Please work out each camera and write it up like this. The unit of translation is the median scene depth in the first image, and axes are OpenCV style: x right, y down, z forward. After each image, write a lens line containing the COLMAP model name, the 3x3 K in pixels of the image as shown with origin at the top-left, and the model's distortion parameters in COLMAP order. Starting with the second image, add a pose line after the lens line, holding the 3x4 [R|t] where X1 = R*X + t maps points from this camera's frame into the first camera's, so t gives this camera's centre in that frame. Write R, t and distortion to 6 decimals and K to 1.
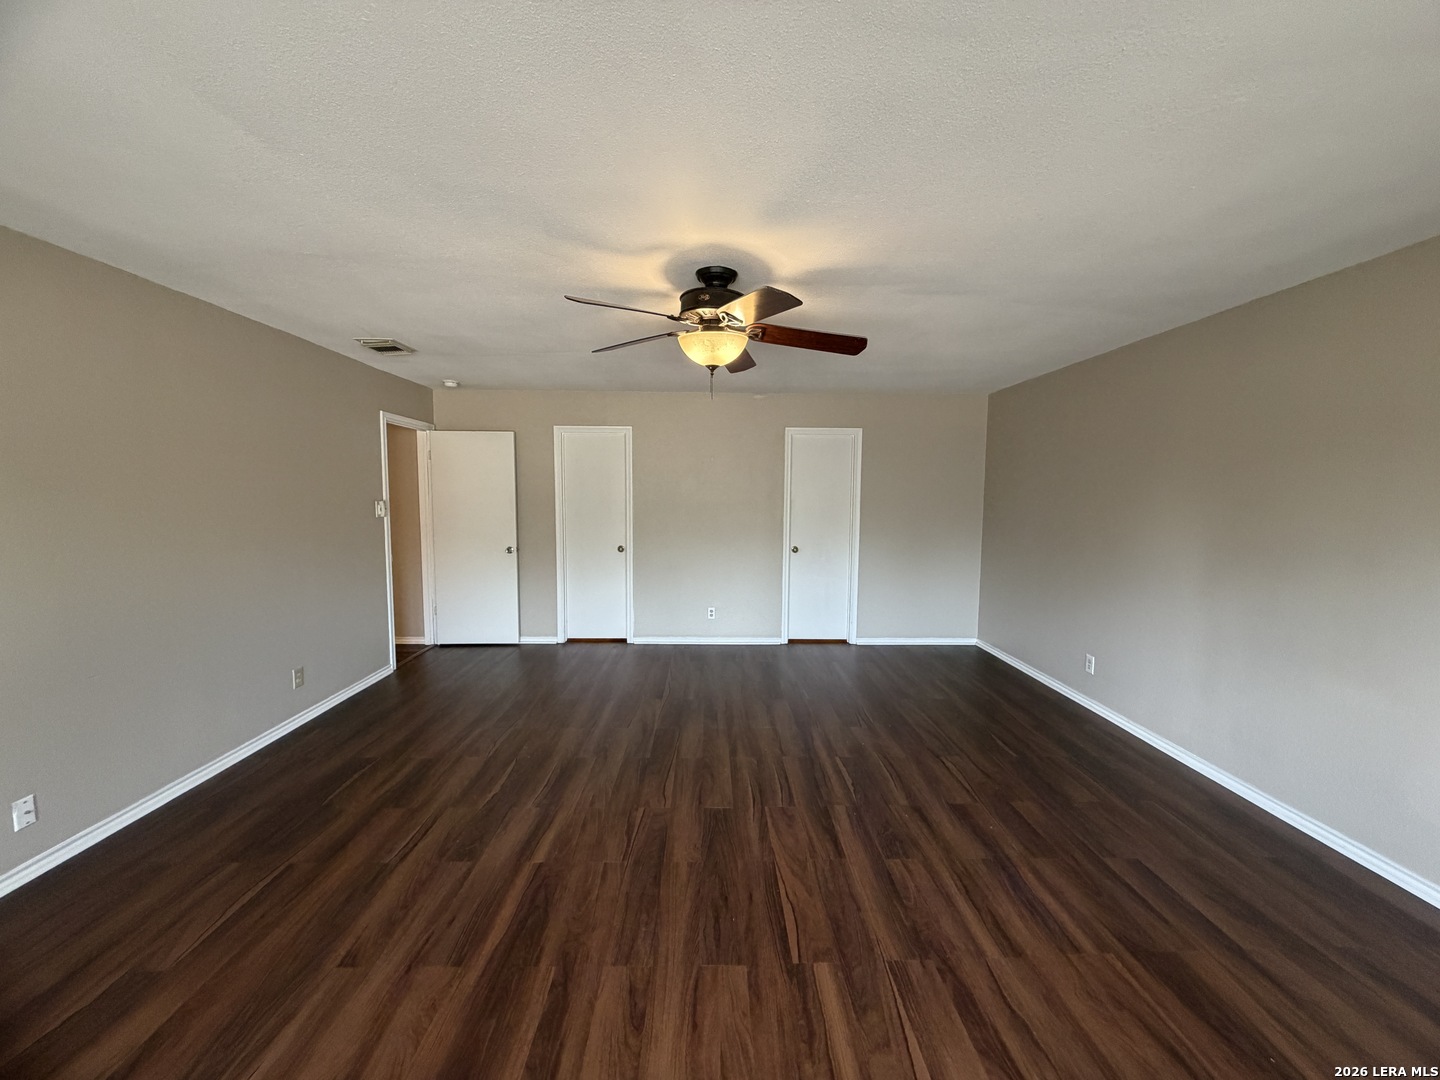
lens RADIAL K [[575.3, 0, 722.0], [0, 575.3, 540.6], [0, 0, 1]] dist [0.000977, -0.000282]
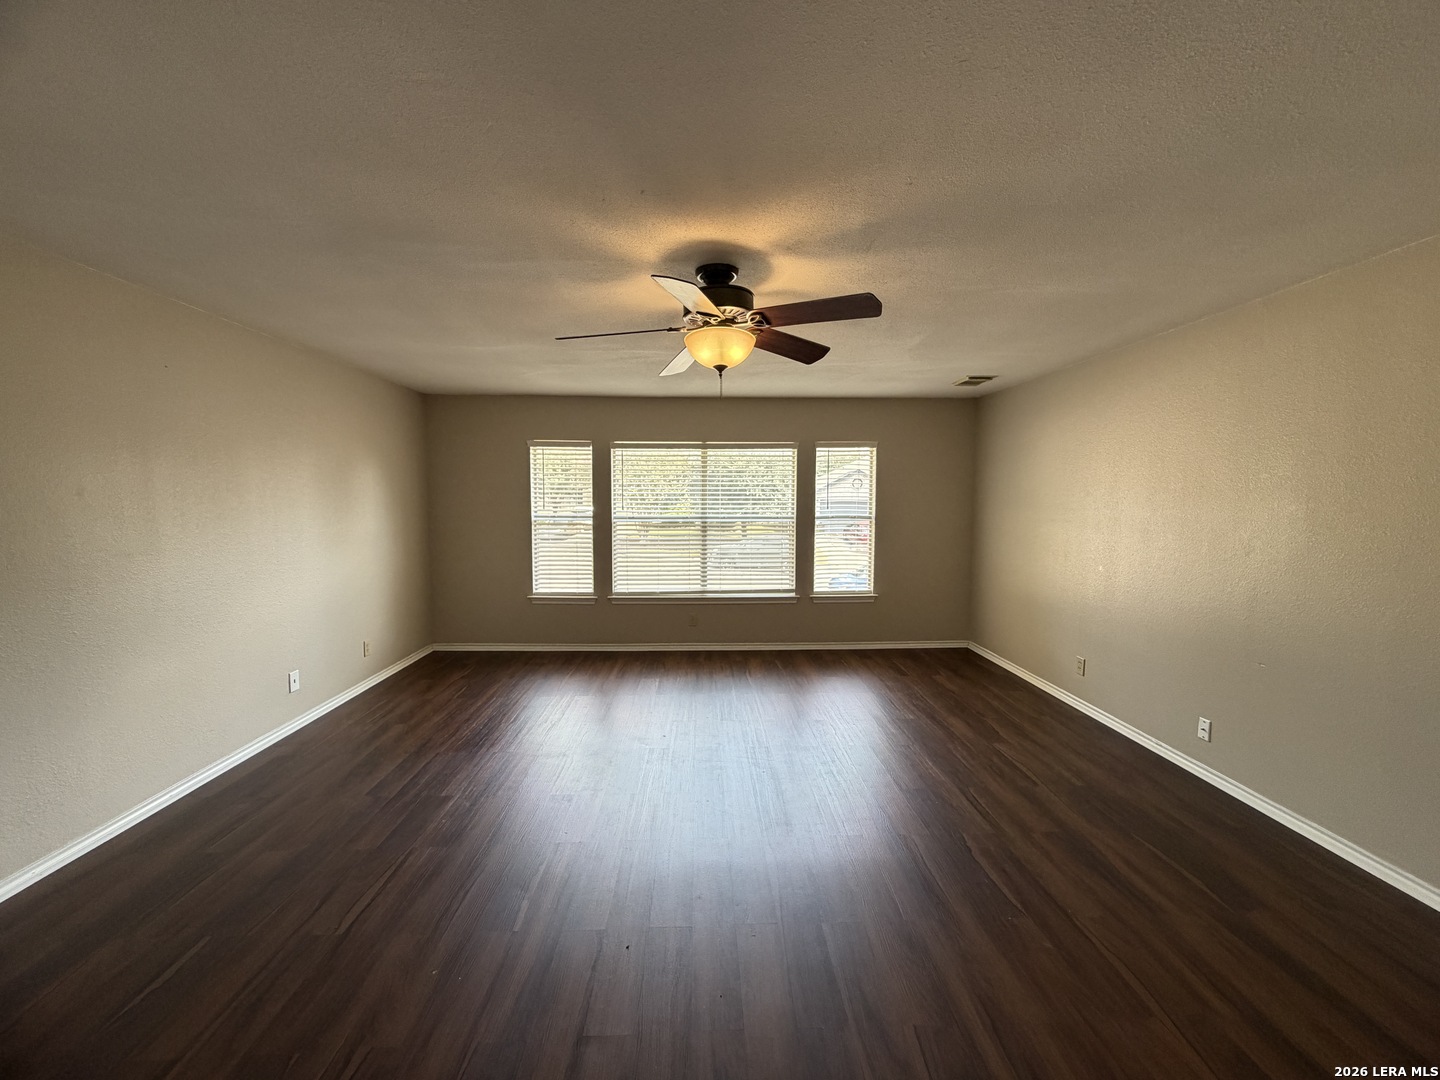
lens RADIAL K [[575.3, 0, 723.6], [0, 575.3, 544.8], [0, 0, 1]] dist [0.000977, -0.000282]
pose [[-0.999621, -0.003716, -0.027282, -0.003386], [-0.008351, 0.985096, 0.171805, -0.189600], [0.026236, 0.171968, -0.984753, 2.185516]]
